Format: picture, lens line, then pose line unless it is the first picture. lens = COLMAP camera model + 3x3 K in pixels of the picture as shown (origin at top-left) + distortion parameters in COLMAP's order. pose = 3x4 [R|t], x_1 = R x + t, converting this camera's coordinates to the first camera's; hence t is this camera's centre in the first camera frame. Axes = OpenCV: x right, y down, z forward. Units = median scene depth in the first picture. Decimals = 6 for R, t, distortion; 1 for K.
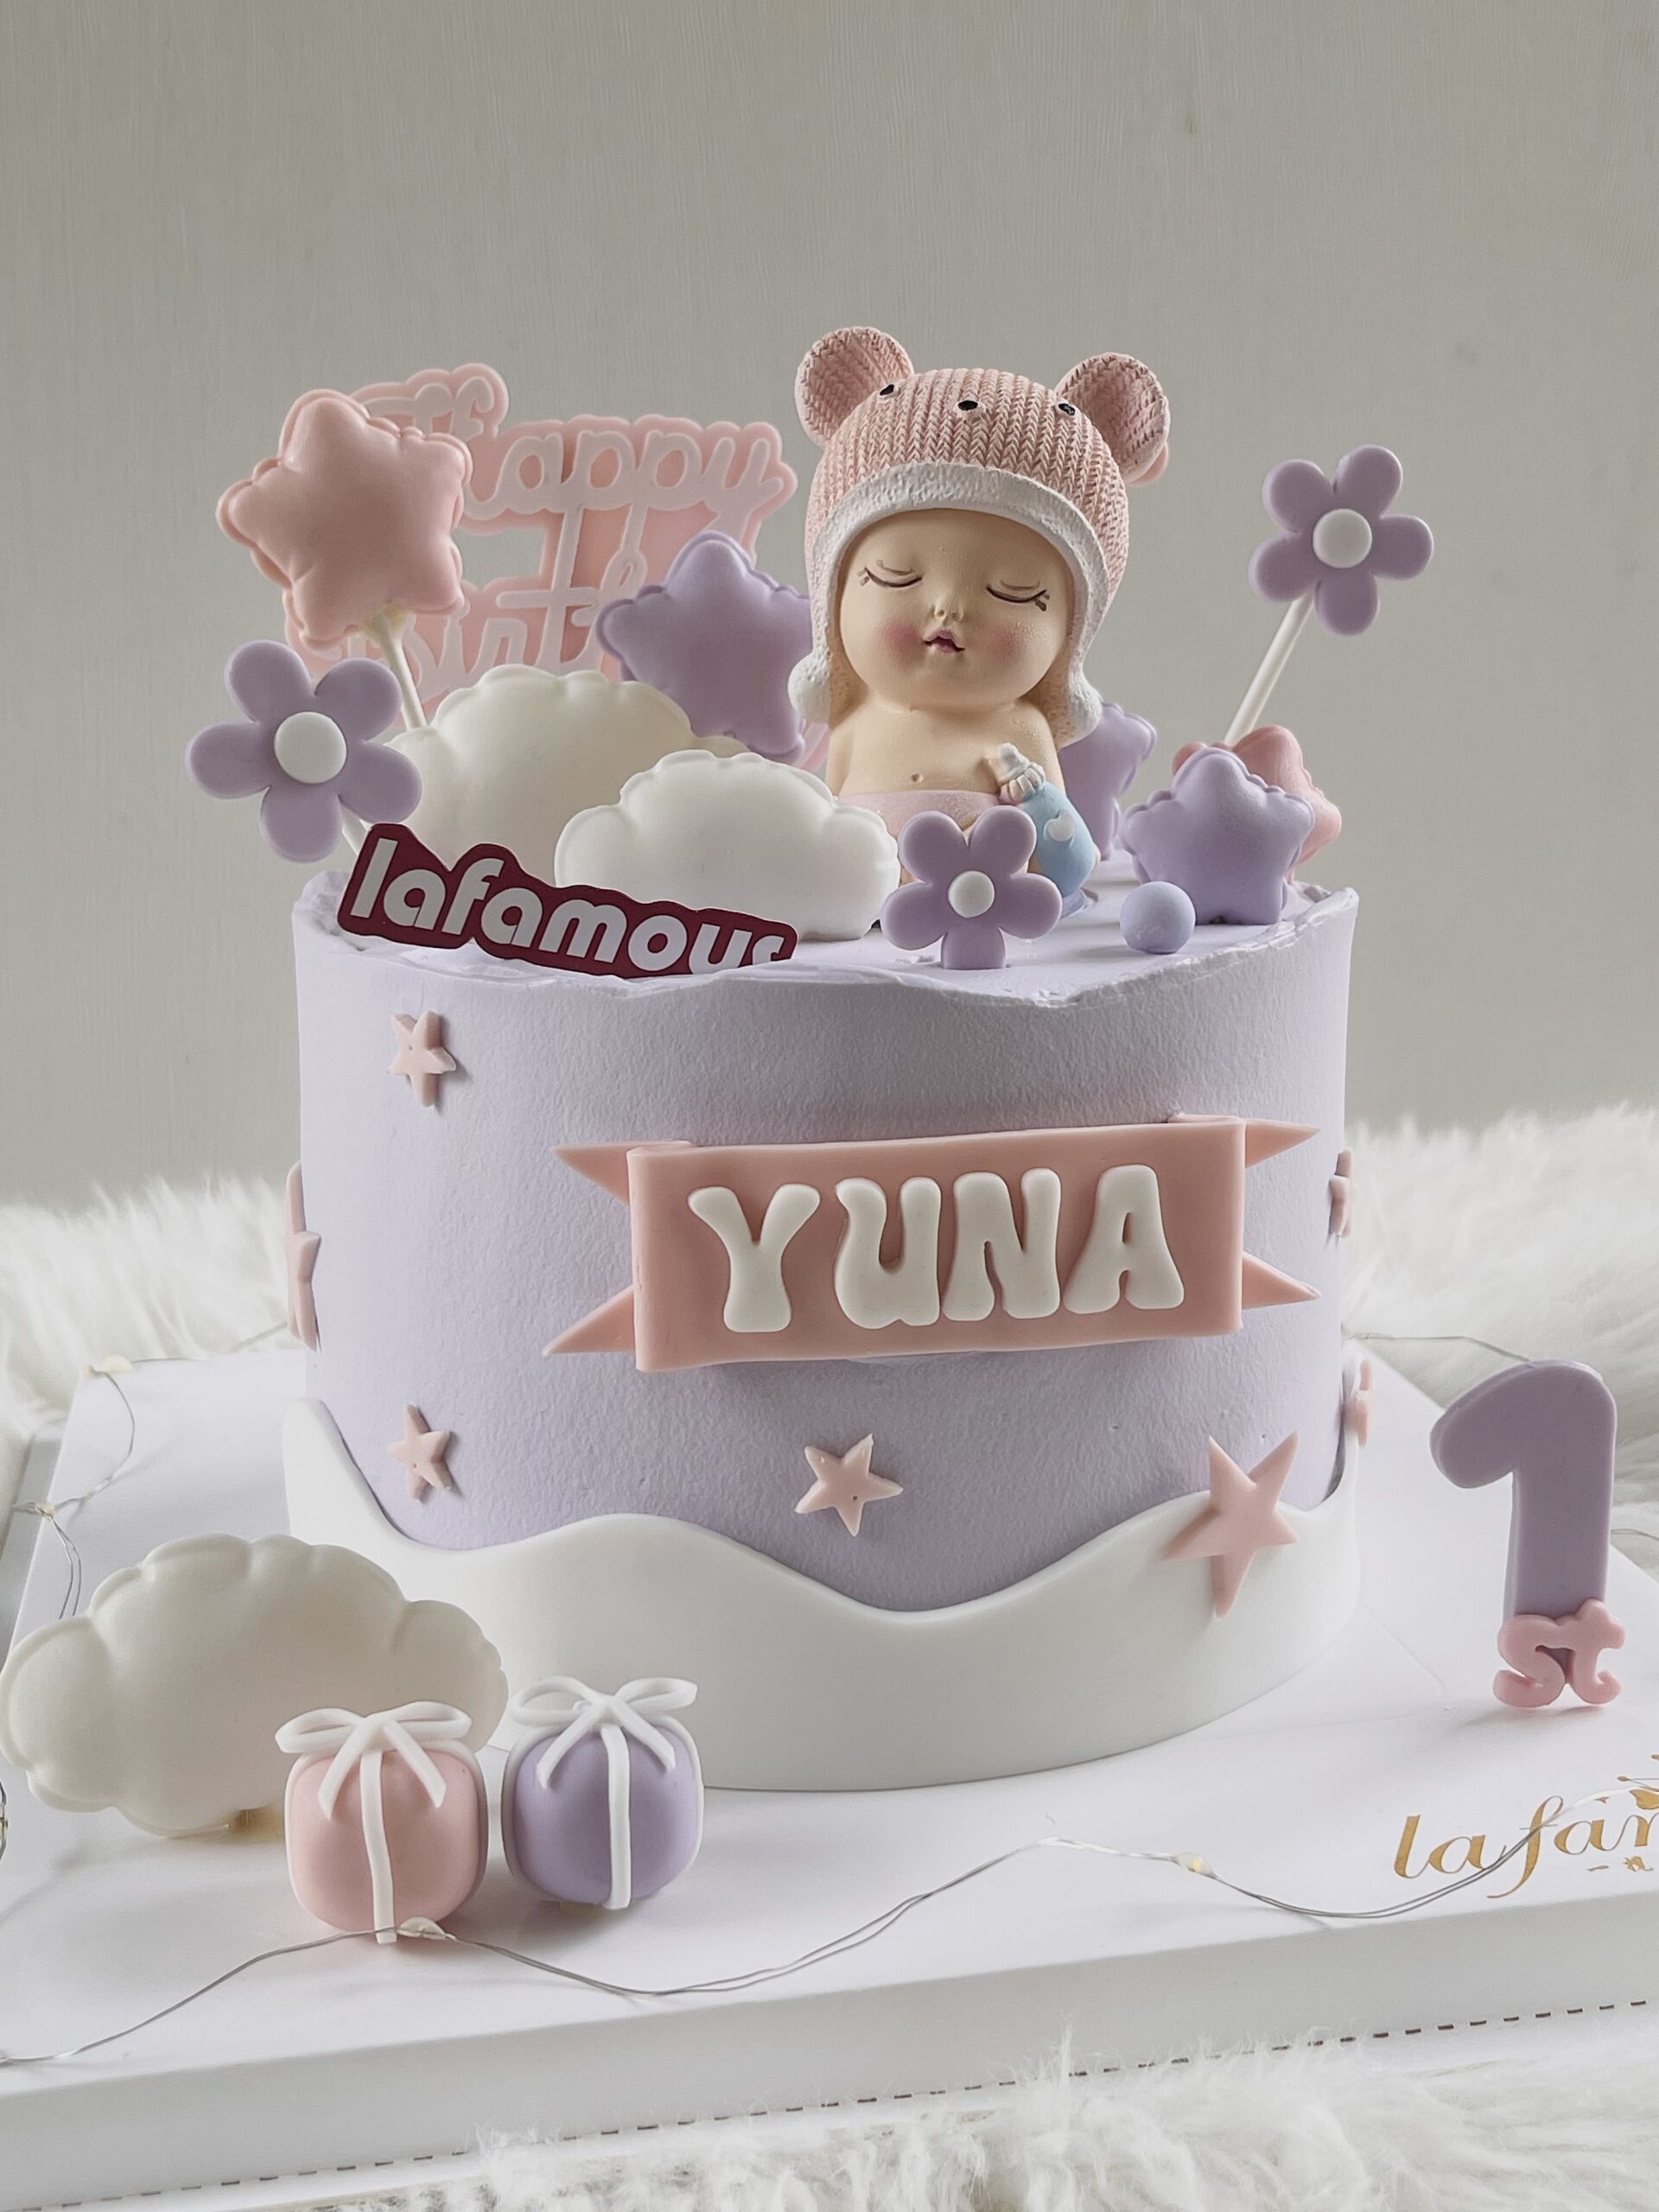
lens RADIAL K [[2522.1, 0, 833.0], [0, 2522.1, 1131.3], [0, 0, 1]] dist [0.152291, -0.574846]
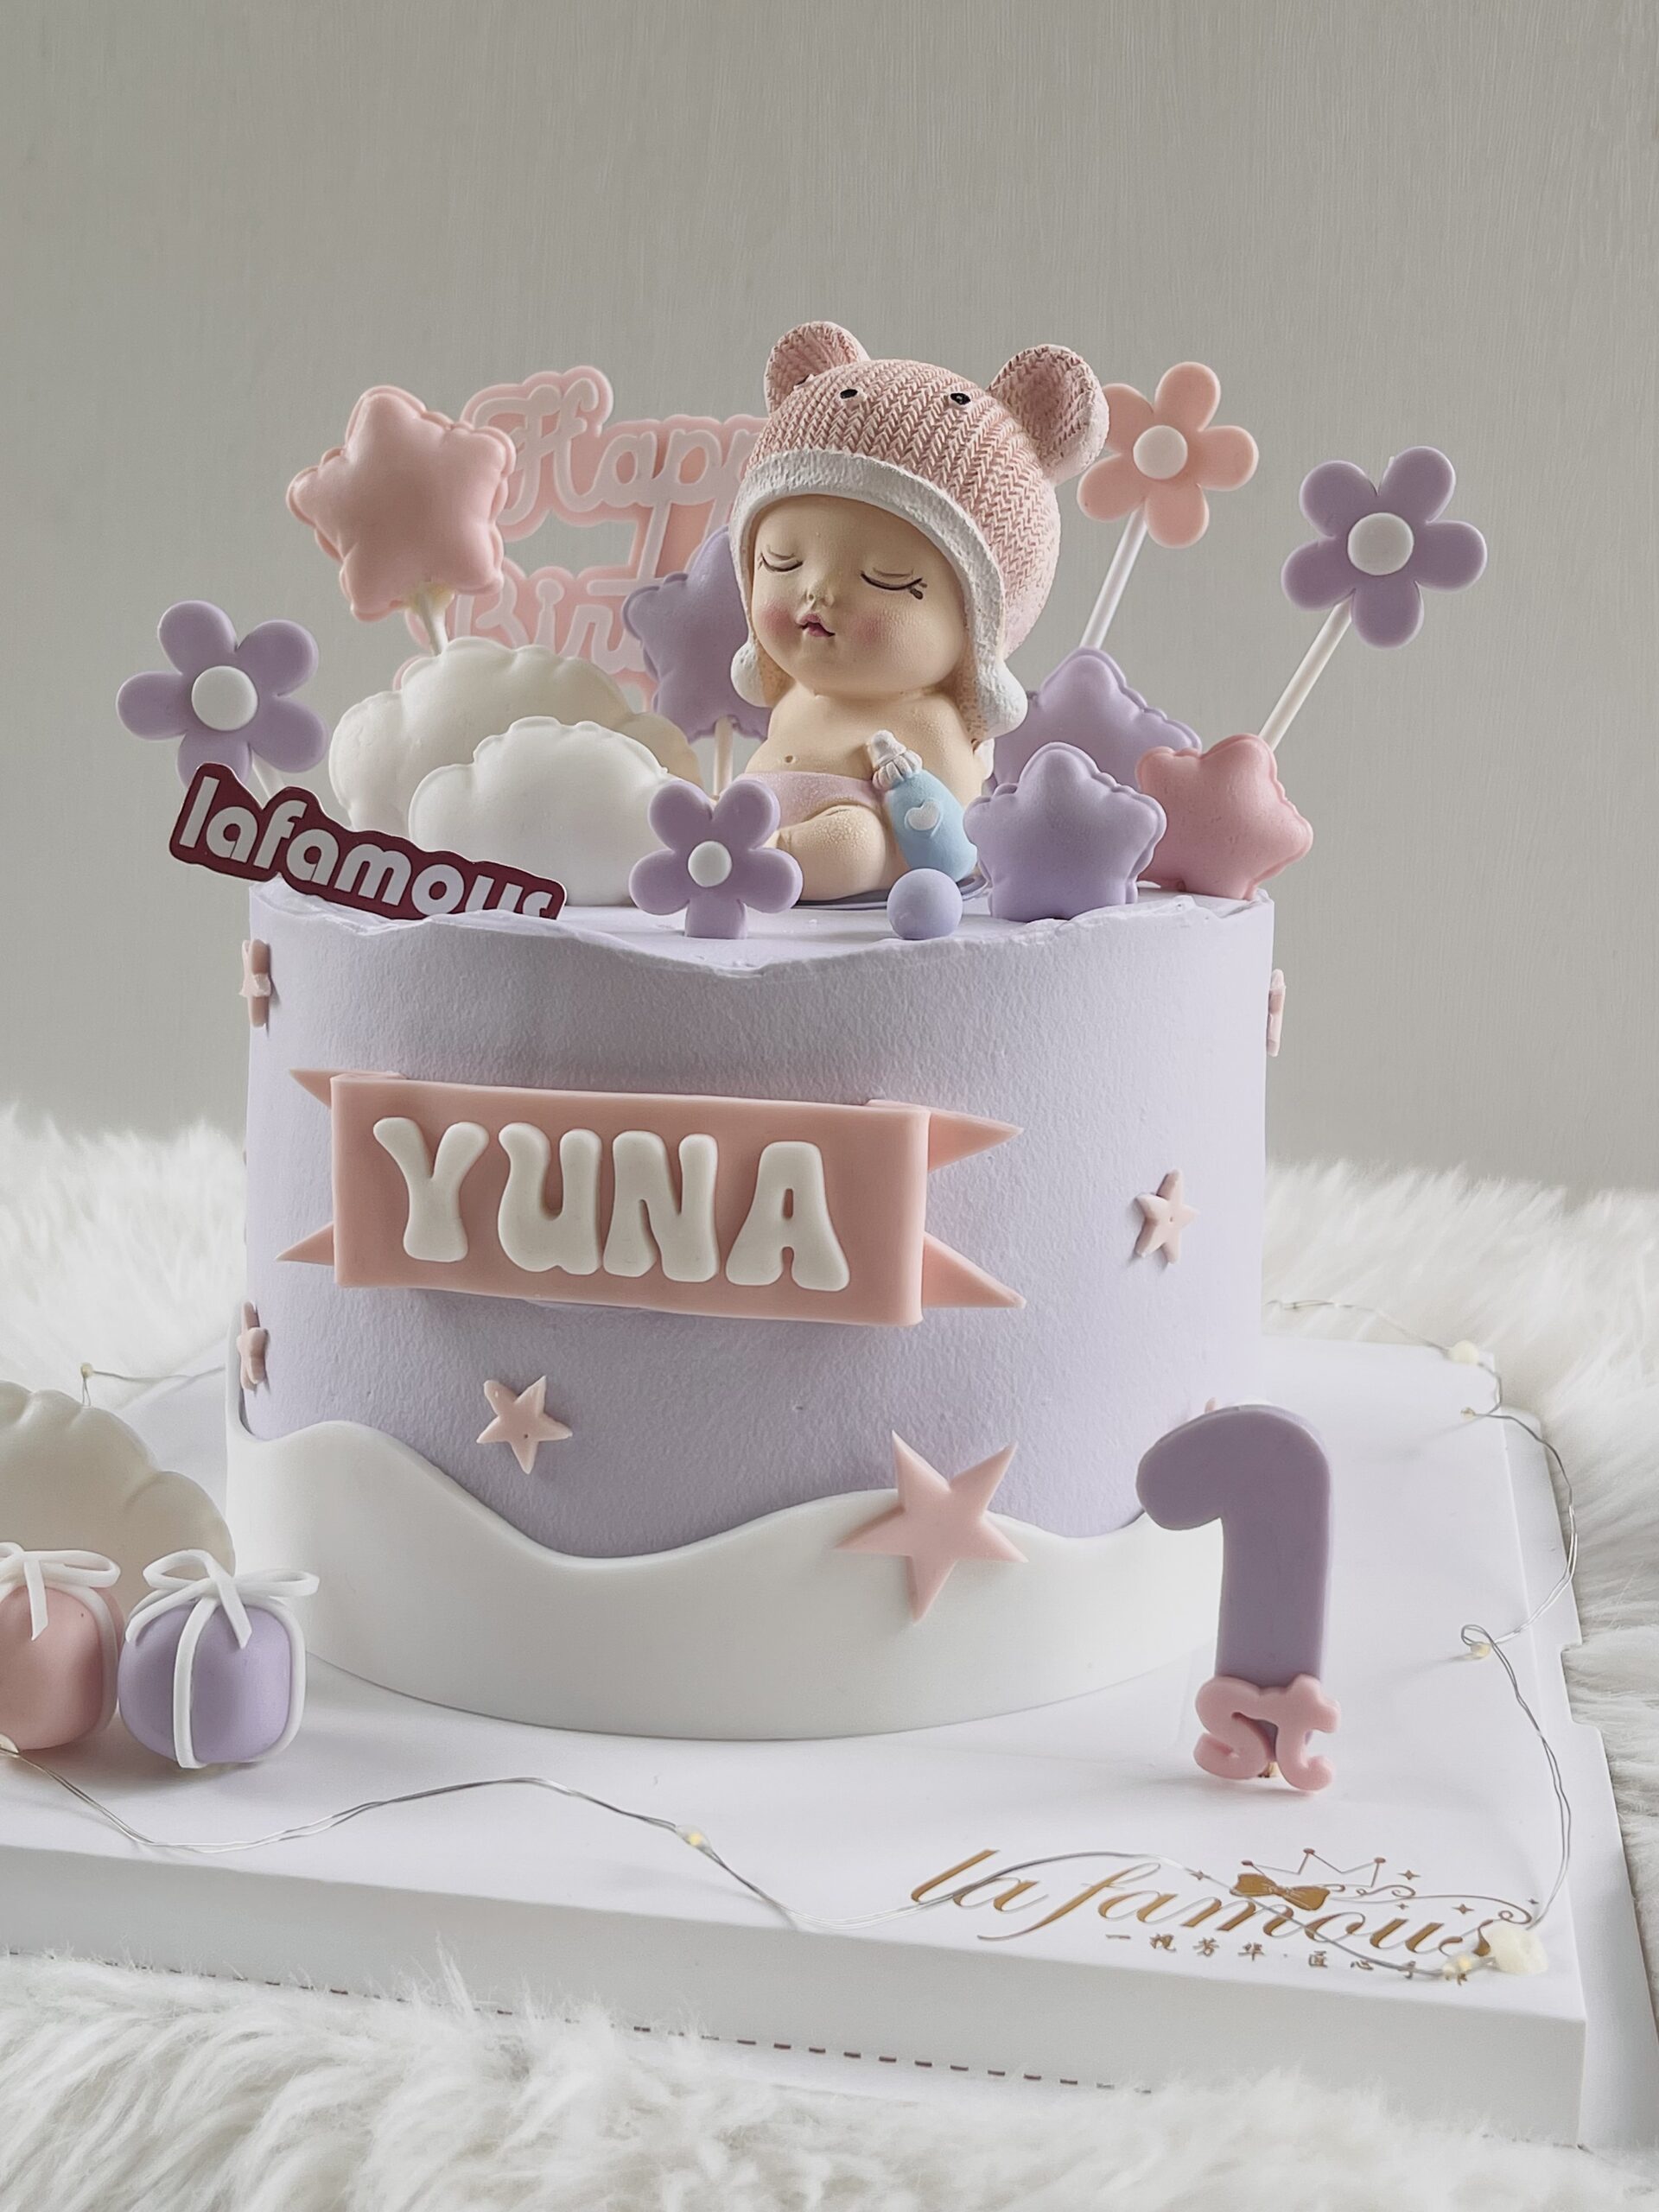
lens RADIAL K [[2509.3, 0, 829.5], [0, 2509.3, 1106.0], [0, 0, 1]] dist [0.169957, -0.732945]
pose [[0.927192, 0.099480, -0.361135, 0.464730], [-0.110171, 0.993871, -0.009079, 0.006663], [0.358019, 0.048205, 0.932469, 0.076110]]
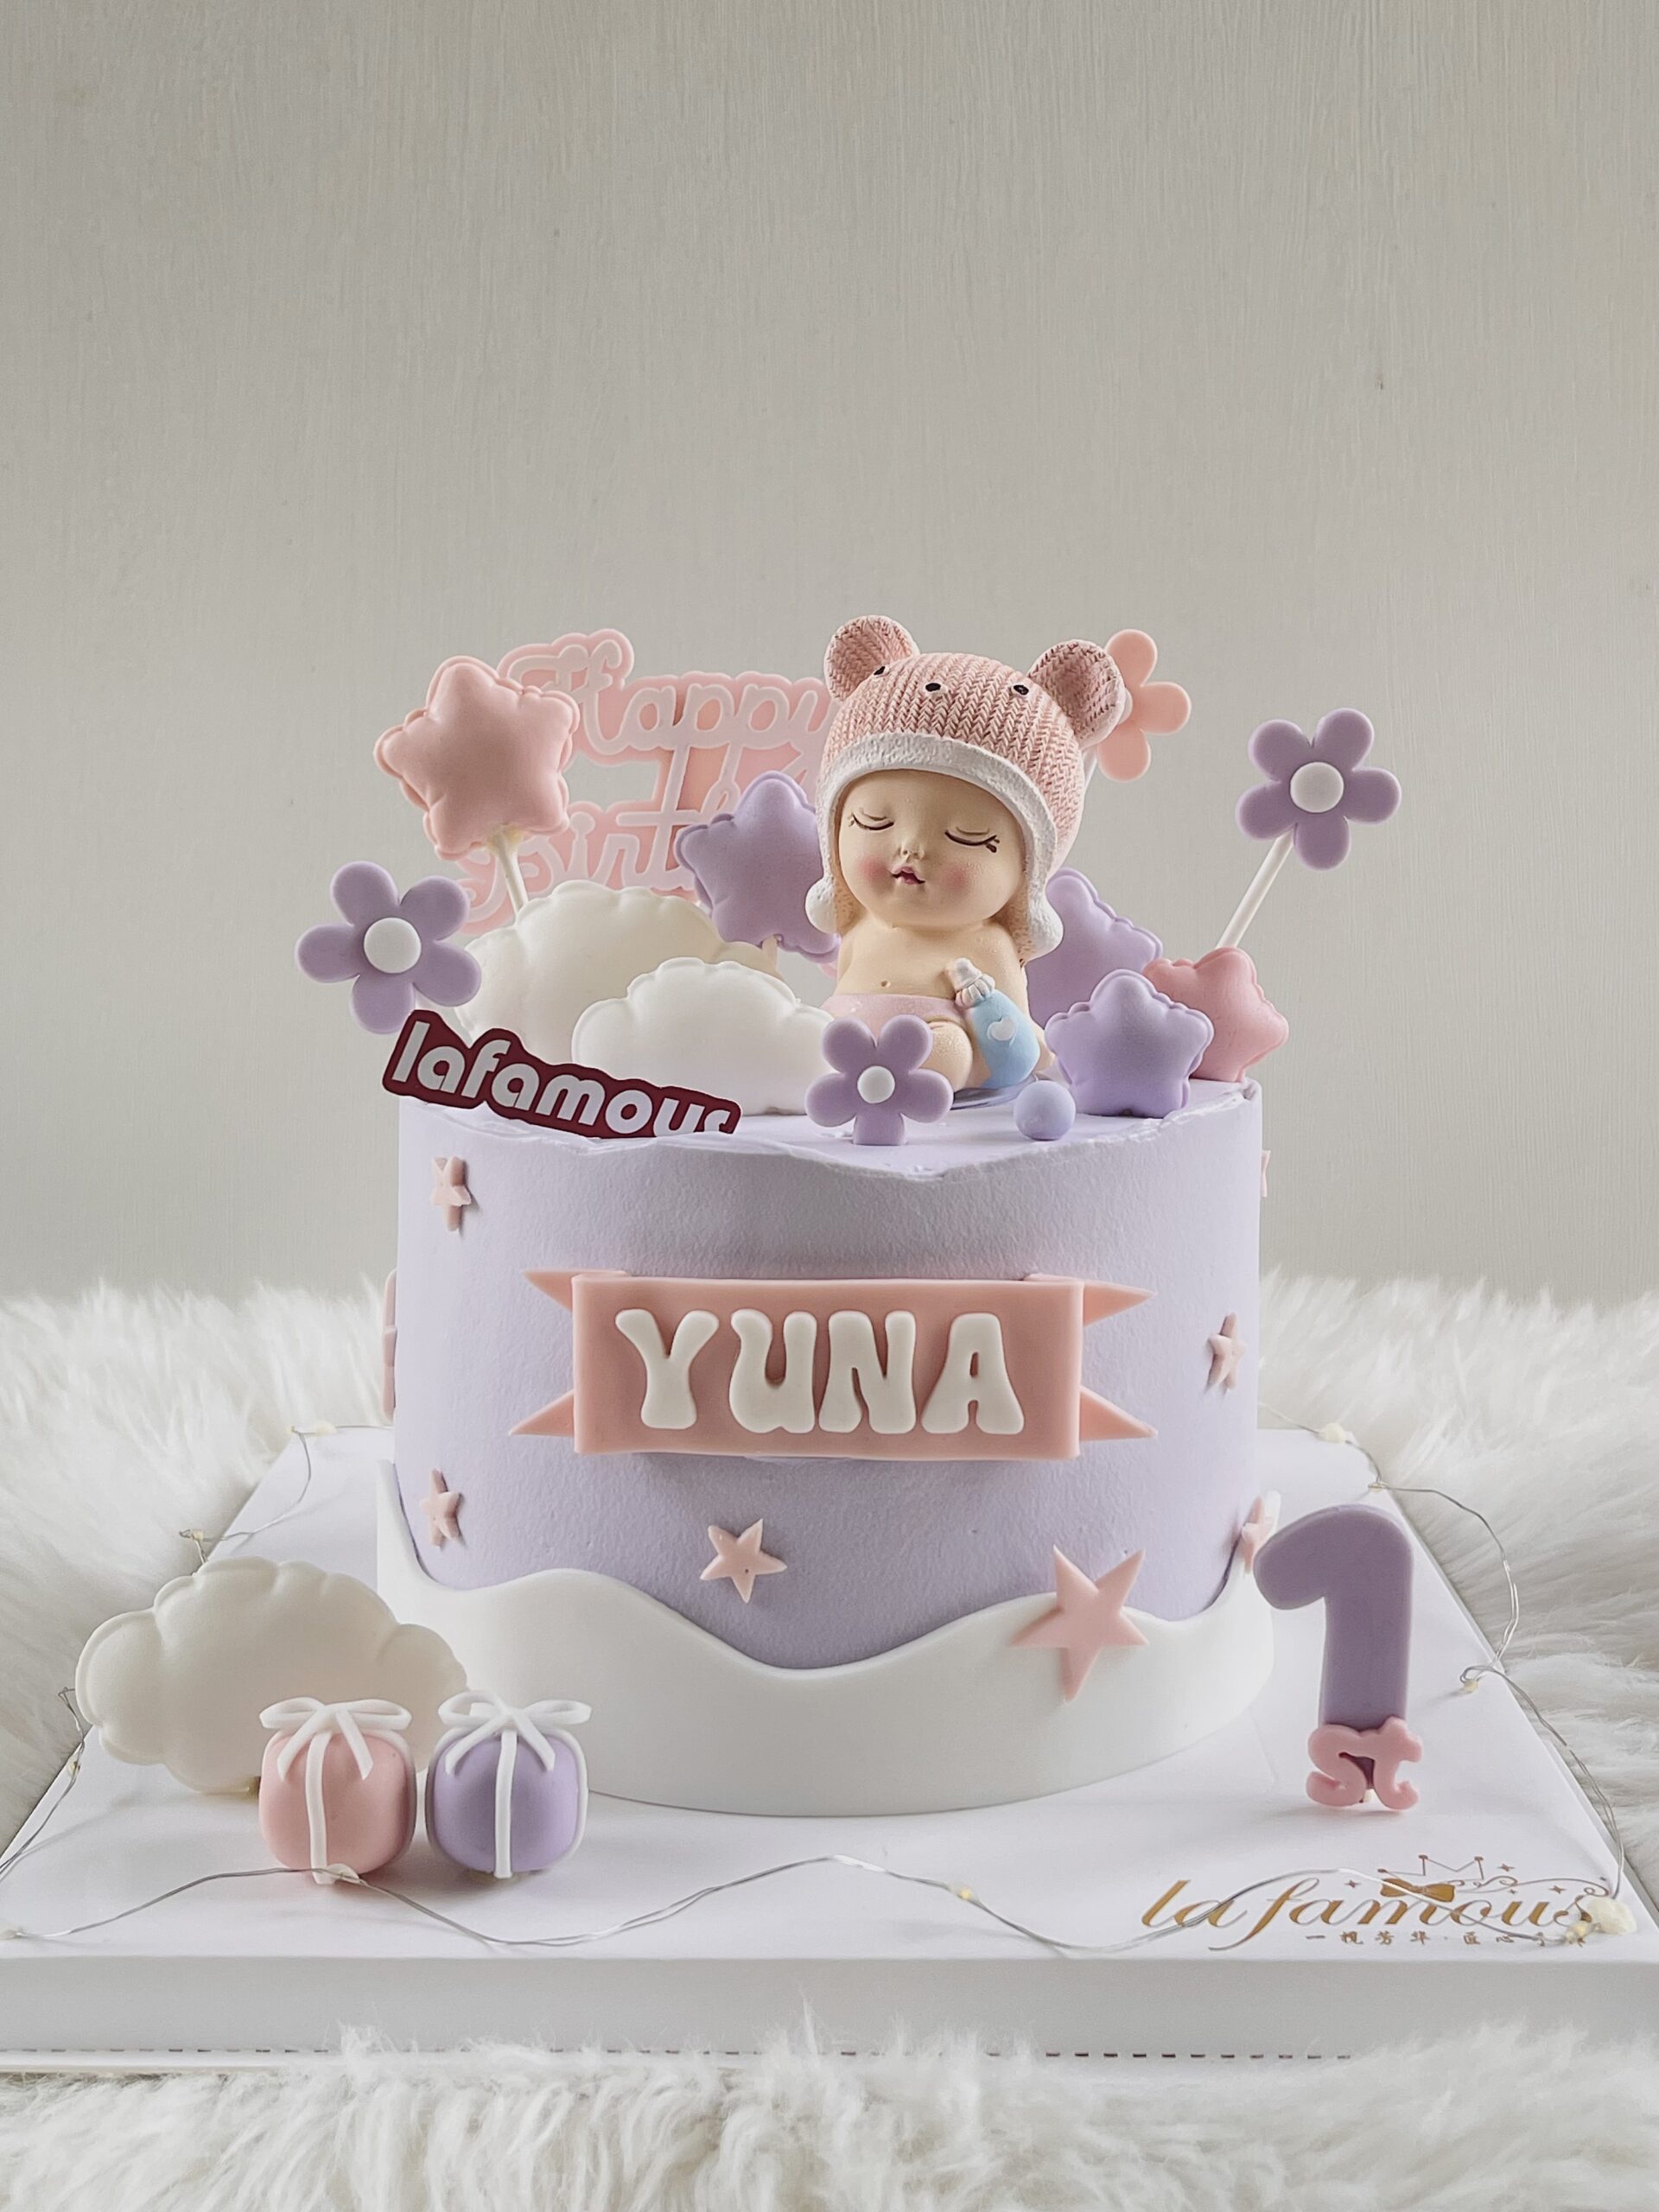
lens RADIAL K [[2481.9, 0, 829.5], [0, 2481.9, 1106.0], [0, 0, 1]] dist [0.150935, -0.559444]
pose [[0.980672, 0.049670, -0.189249, 0.256887], [-0.060752, 0.996733, -0.053214, -0.017431], [0.185988, 0.063683, 0.980486, -0.188234]]
